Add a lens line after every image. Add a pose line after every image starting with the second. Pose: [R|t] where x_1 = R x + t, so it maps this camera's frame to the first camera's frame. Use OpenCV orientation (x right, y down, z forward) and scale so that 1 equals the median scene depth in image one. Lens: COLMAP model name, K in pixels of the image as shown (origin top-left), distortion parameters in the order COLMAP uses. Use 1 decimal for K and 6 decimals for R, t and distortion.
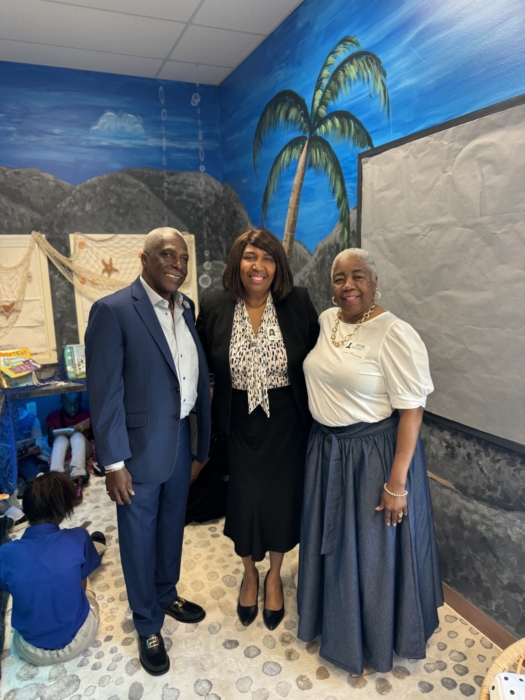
lens RADIAL K [[497.8, 0, 260.6], [0, 497.8, 351.1], [0, 0, 1]] dist [0.038889, -0.048862]
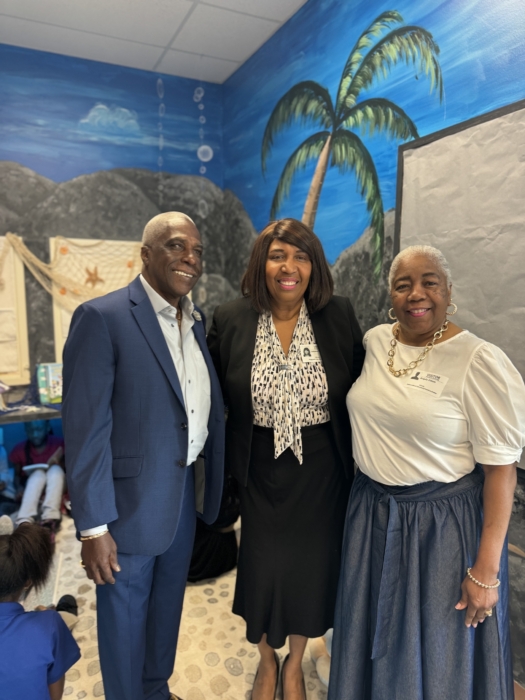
lens RADIAL K [[497.8, 0, 257.4], [0, 497.8, 351.2], [0, 0, 1]] dist [0.038889, -0.048862]
pose [[0.999188, 0.025697, 0.031046, -0.063302], [-0.024226, 0.998609, -0.046838, -0.003141], [-0.032206, 0.046048, 0.998420, 0.188848]]
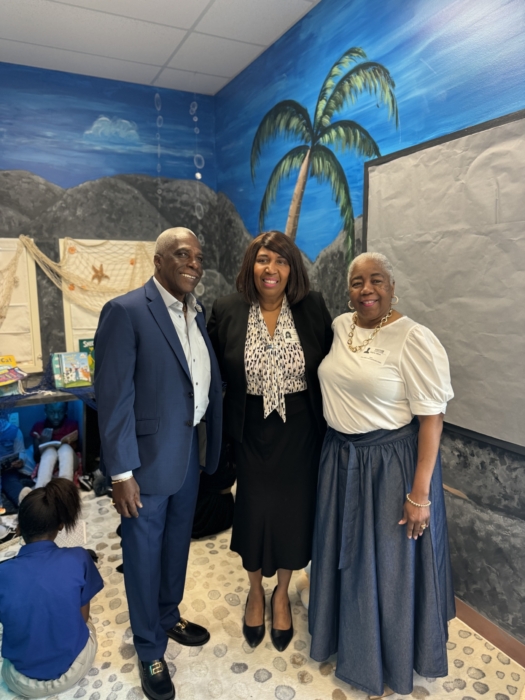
lens RADIAL K [[497.8, 0, 267.0], [0, 497.8, 344.6], [0, 0, 1]] dist [0.038889, -0.048862]
pose [[0.998072, 0.009461, 0.061346, -0.061570], [-0.006822, 0.999048, -0.043087, 0.015993], [-0.061696, 0.042585, 0.997186, 0.028477]]
